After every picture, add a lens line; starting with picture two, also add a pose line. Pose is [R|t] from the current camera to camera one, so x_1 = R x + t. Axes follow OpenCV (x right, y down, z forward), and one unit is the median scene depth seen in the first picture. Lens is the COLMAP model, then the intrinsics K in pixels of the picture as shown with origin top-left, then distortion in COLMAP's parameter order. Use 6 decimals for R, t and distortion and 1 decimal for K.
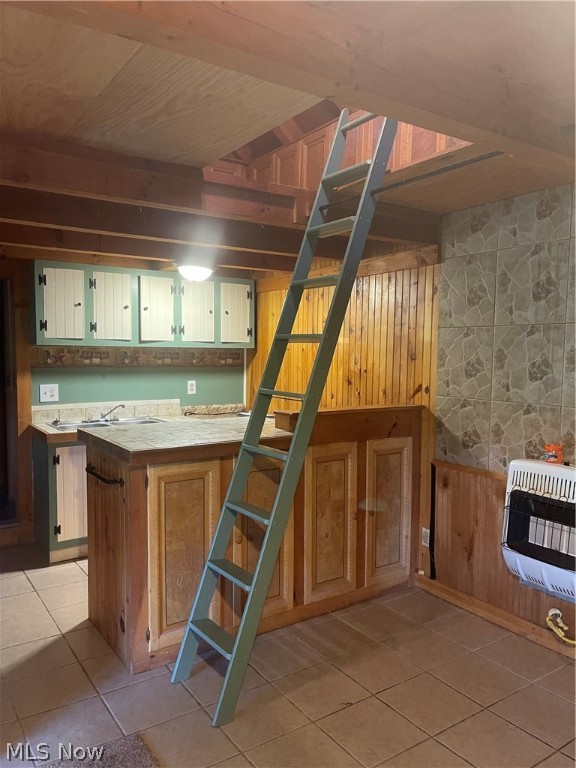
lens RADIAL K [[587.9, 0, 288.5], [0, 587.9, 385.9], [0, 0, 1]] dist [0.049373, -0.067792]
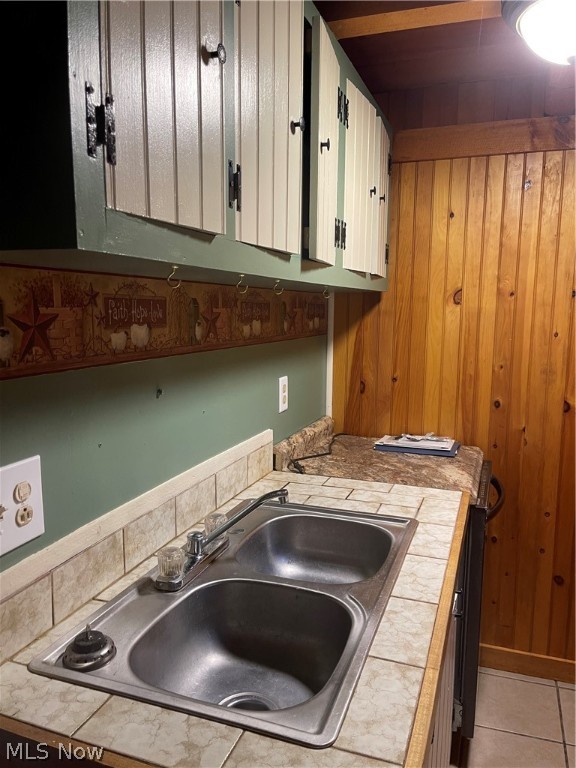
lens RADIAL K [[587.9, 0, 287.6], [0, 587.9, 383.6], [0, 0, 1]] dist [0.049373, -0.067792]
pose [[0.810160, -0.085051, 0.580006, -0.429013], [0.042832, 0.995363, 0.086130, -0.041425], [-0.584642, -0.044936, 0.810046, 0.765826]]
